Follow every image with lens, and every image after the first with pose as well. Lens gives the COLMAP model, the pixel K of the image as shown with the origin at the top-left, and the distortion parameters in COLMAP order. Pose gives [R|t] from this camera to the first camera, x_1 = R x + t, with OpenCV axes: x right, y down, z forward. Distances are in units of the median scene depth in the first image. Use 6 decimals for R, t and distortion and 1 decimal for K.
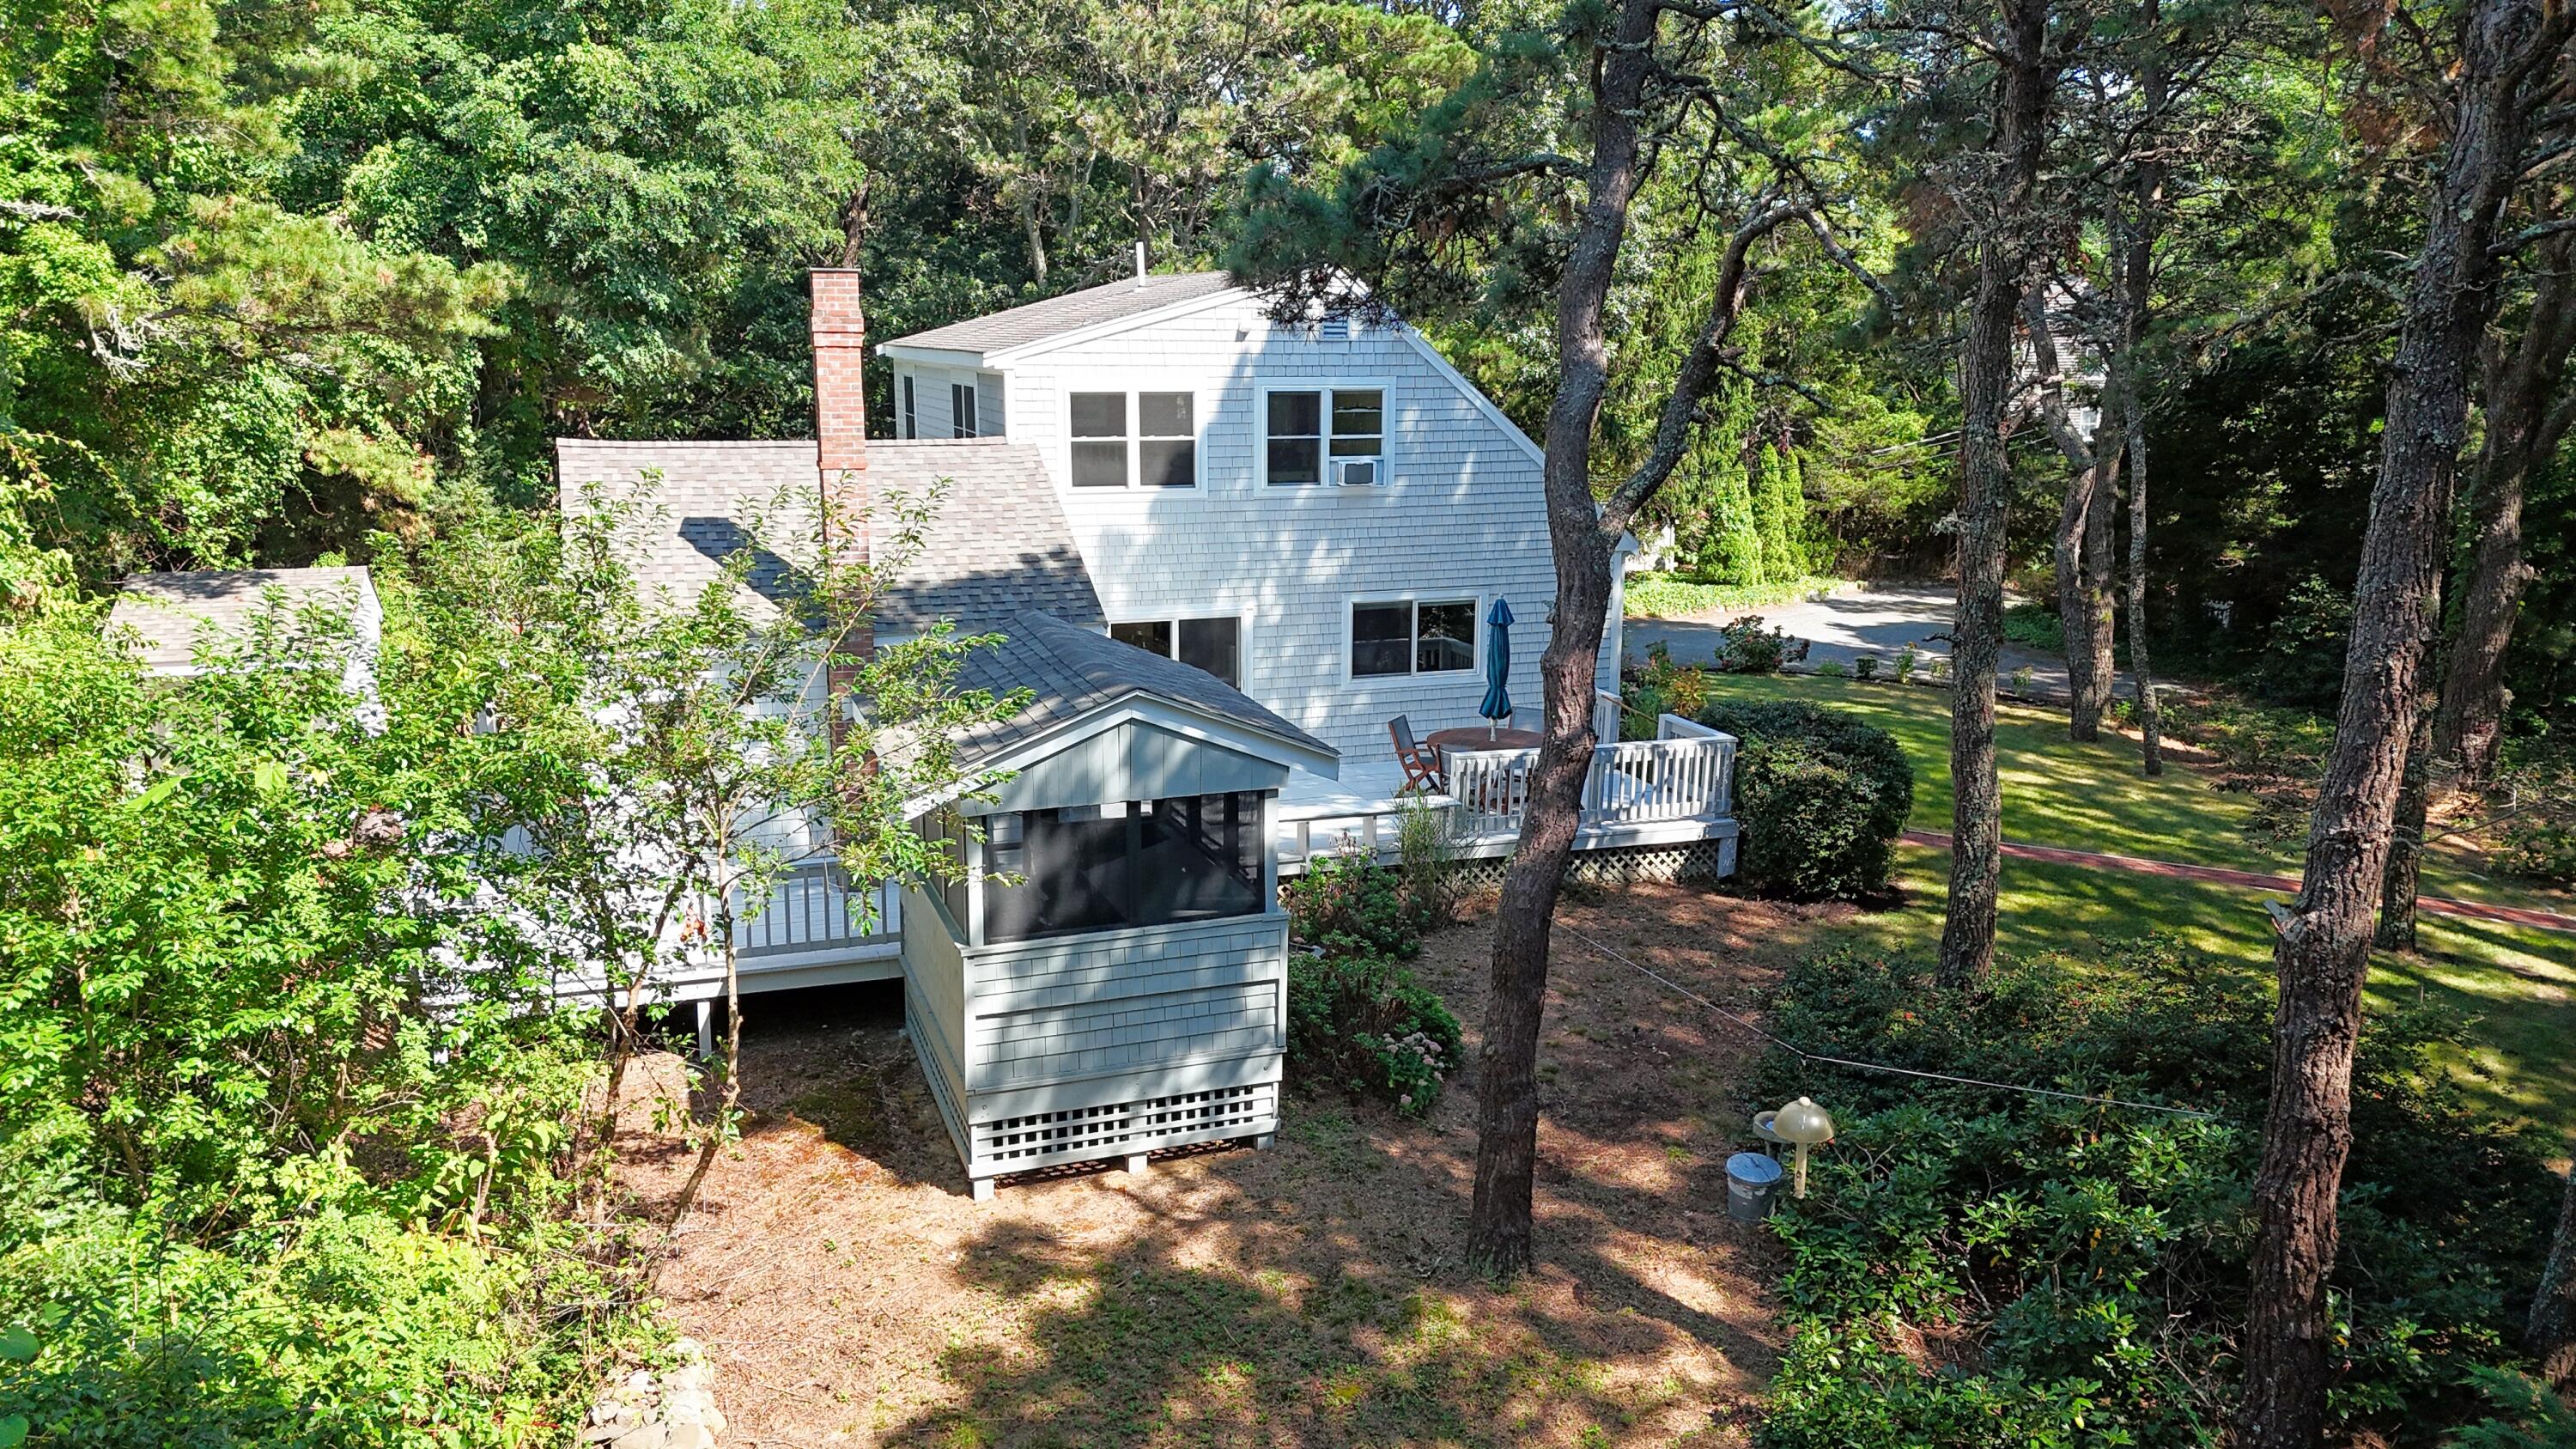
lens RADIAL K [[1877.4, 0, 1272.9], [0, 1877.4, 716.7], [0, 0, 1]] dist [0.061736, -0.086767]
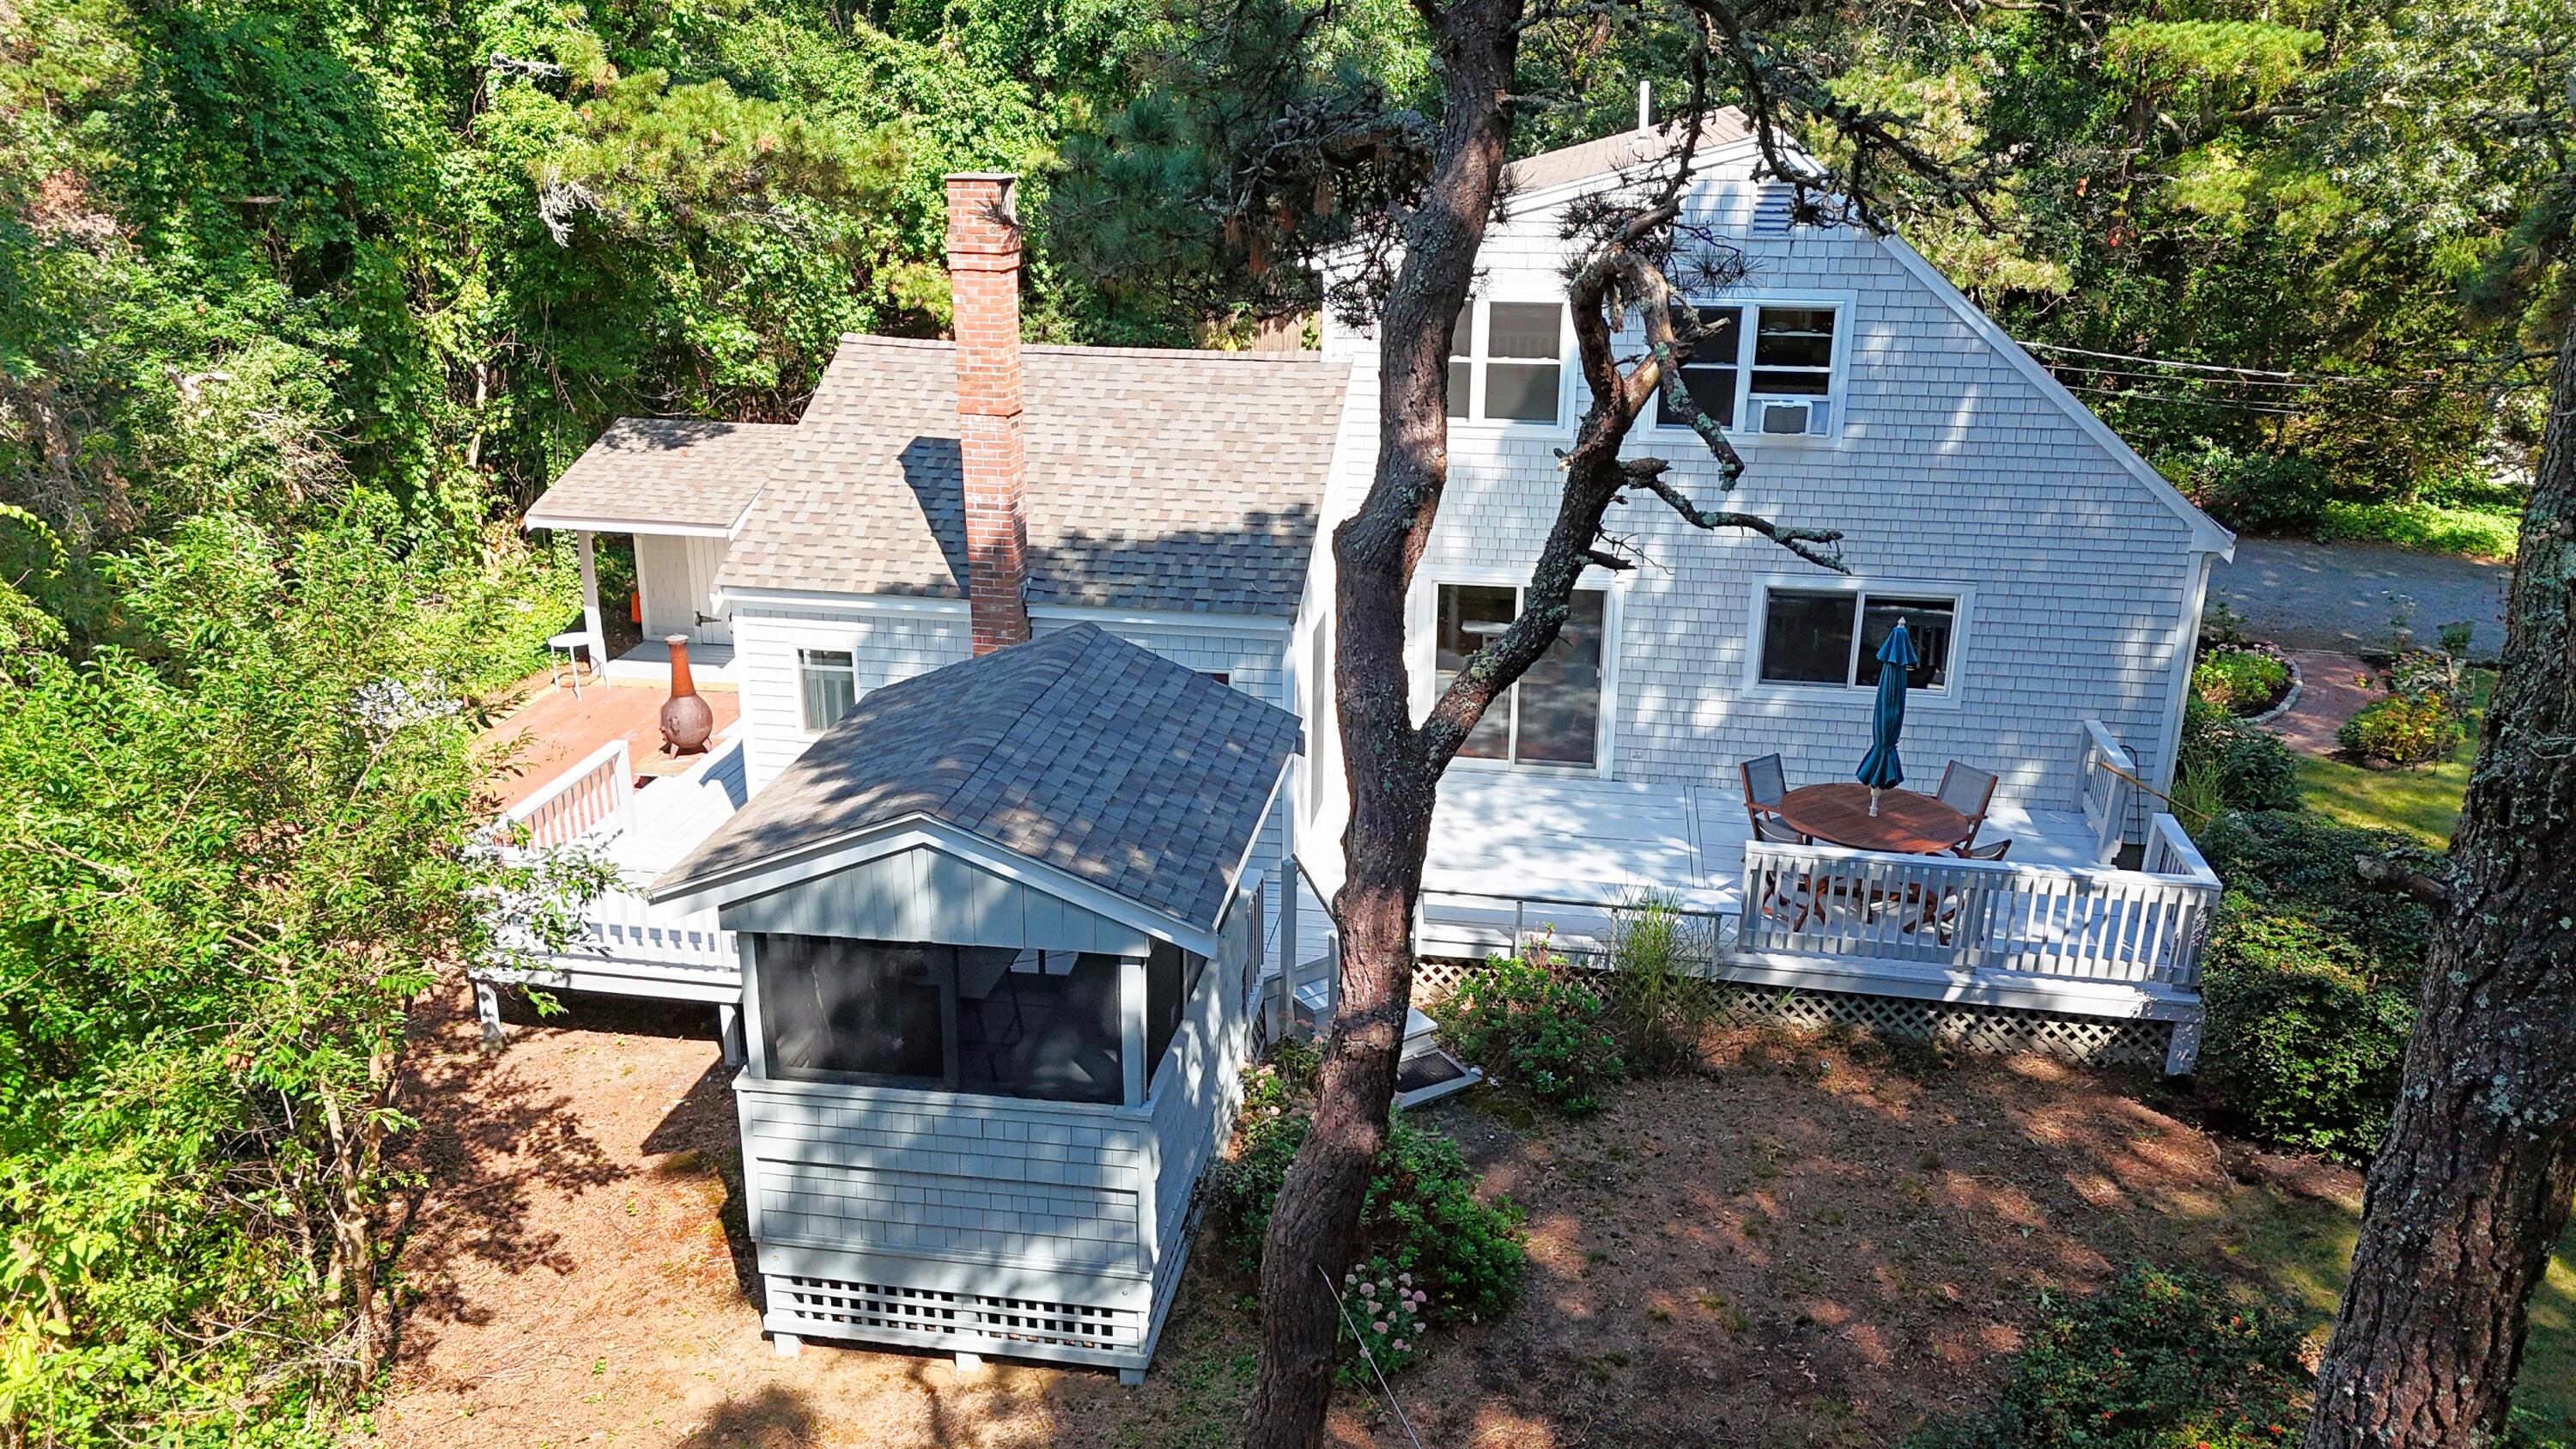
lens RADIAL K [[1877.4, 0, 1272.9], [0, 1877.4, 716.7], [0, 0, 1]] dist [0.061736, -0.086767]
pose [[0.872679, 0.156593, -0.462504, 0.264922], [-0.096955, 0.983893, 0.150182, -0.120070], [0.478572, -0.086219, 0.873805, 0.267996]]
